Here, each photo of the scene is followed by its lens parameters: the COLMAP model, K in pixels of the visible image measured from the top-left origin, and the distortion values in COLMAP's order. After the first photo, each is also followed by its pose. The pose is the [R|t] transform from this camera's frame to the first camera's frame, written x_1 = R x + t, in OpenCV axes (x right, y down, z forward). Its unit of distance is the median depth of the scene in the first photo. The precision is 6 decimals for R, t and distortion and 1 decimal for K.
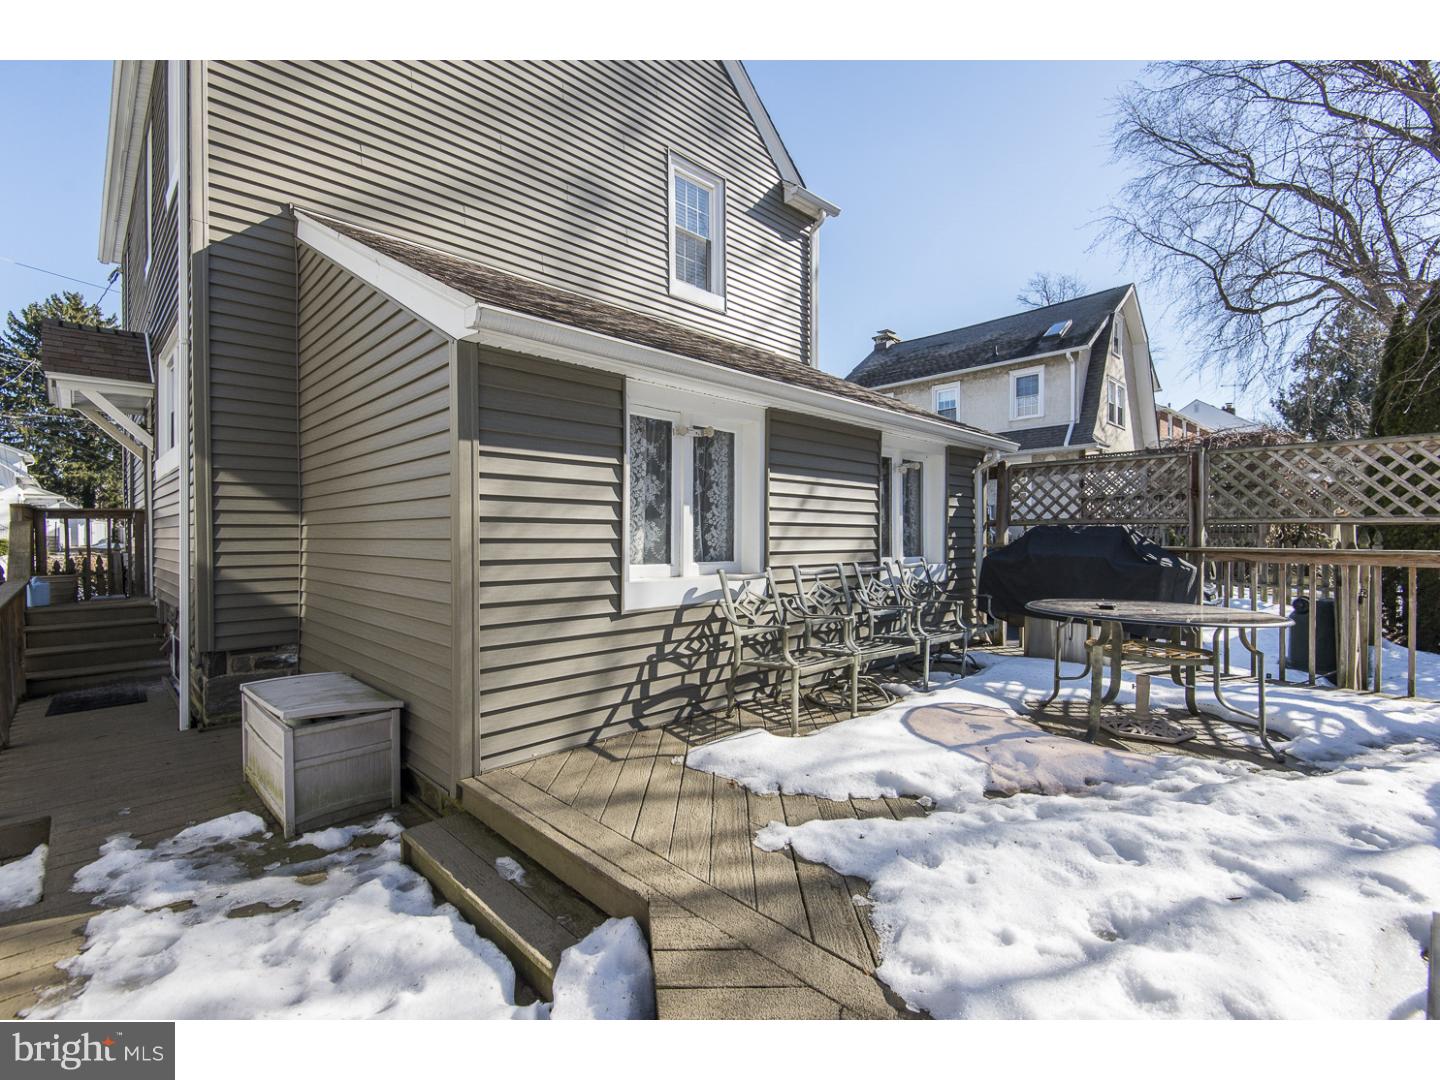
lens RADIAL K [[646.6, 0, 715.2], [0, 646.6, 538.2], [0, 0, 1]] dist [-0.010631, -0.000630]
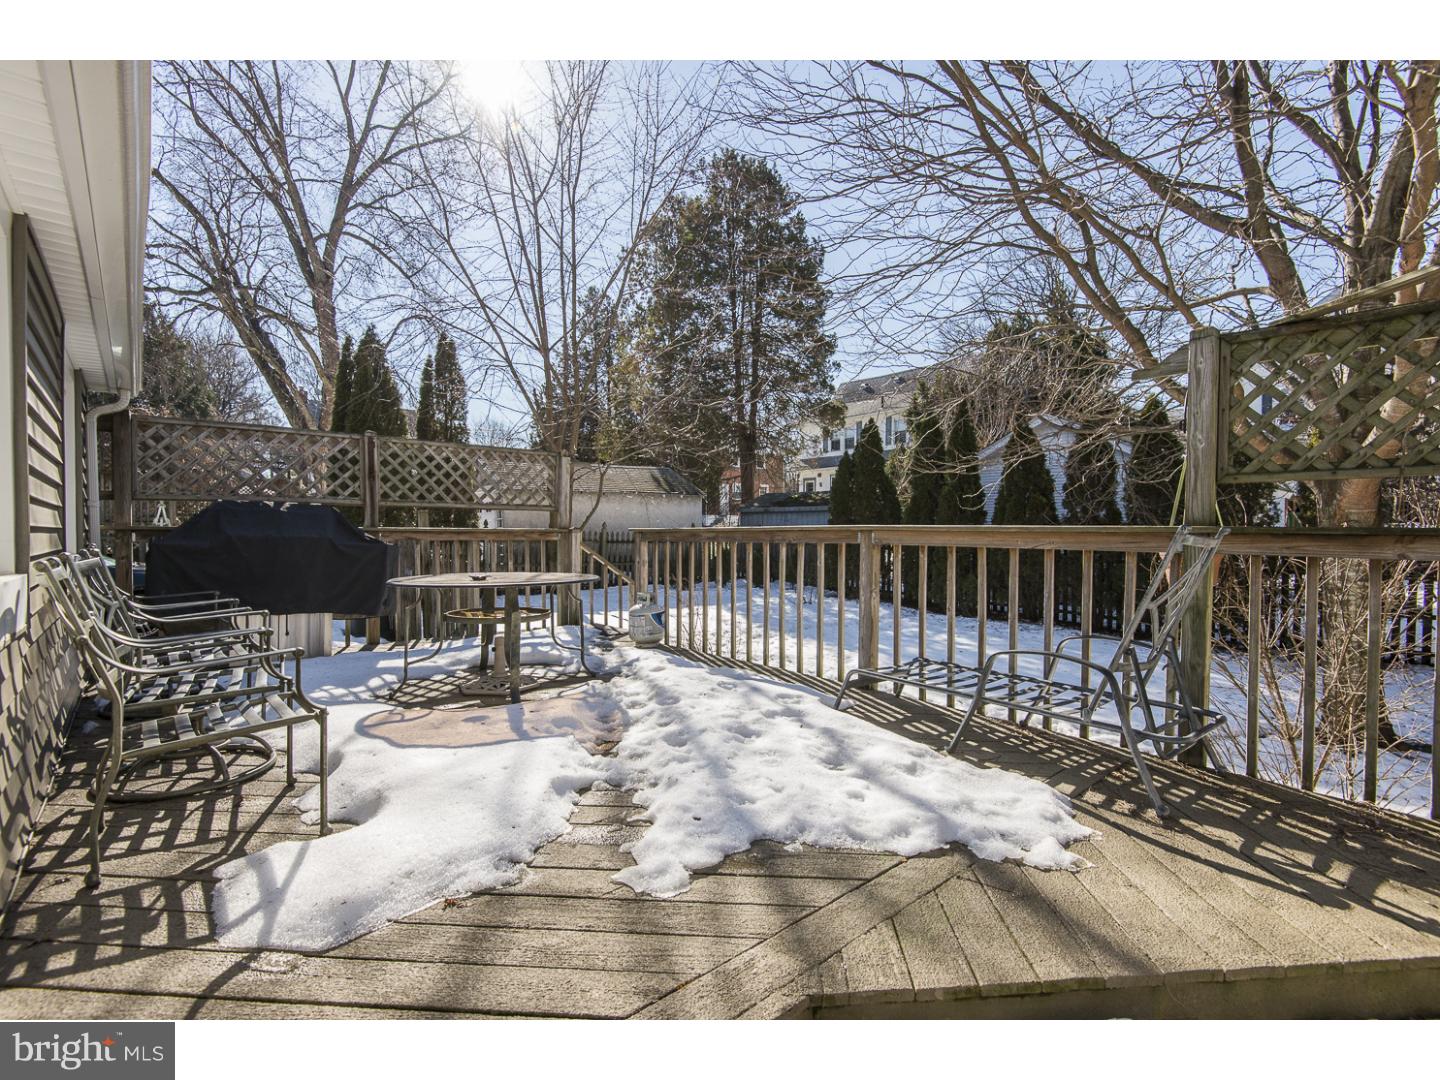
lens RADIAL K [[646.6, 0, 715.2], [0, 646.6, 538.2], [0, 0, 1]] dist [-0.010631, -0.000630]
pose [[0.097976, -0.034348, 0.994596, -0.384676], [0.015991, 0.999330, 0.032936, 0.012314], [-0.995060, 0.012678, 0.098459, 0.485303]]
